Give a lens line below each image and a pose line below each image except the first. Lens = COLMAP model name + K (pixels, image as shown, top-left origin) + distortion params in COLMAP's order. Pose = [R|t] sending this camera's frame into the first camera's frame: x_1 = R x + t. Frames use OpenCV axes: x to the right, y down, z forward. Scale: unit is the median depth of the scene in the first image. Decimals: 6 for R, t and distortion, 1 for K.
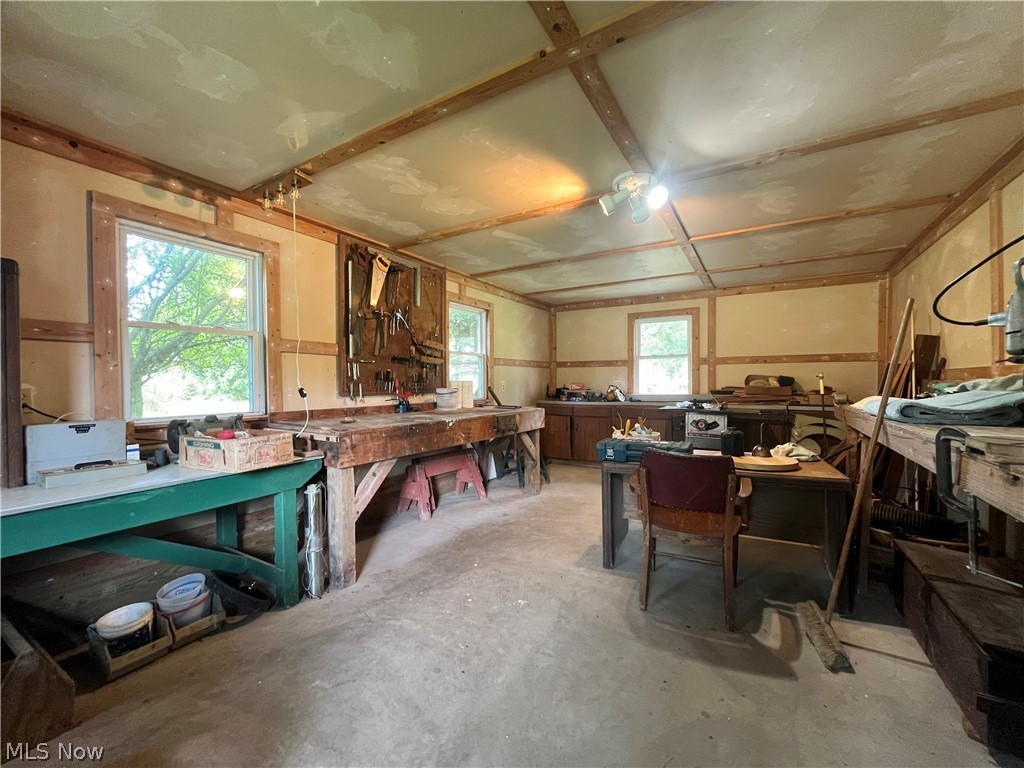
lens RADIAL K [[417.2, 0, 512.2], [0, 417.2, 381.0], [0, 0, 1]] dist [-0.001149, -0.000406]
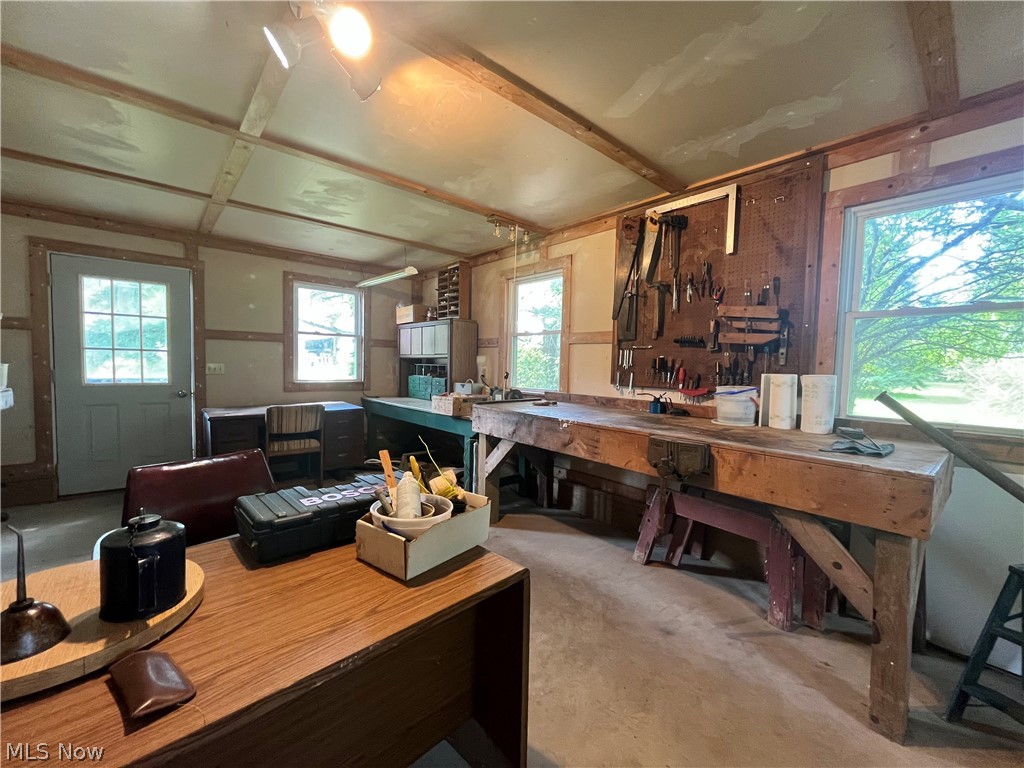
lens RADIAL K [[417.2, 0, 518.0], [0, 417.2, 384.7], [0, 0, 1]] dist [-0.001149, -0.000406]
pose [[-0.299615, 0.039141, -0.953257, 0.567798], [-0.025538, 0.998471, 0.049024, -0.006018], [0.953718, 0.039033, -0.298157, 1.056291]]
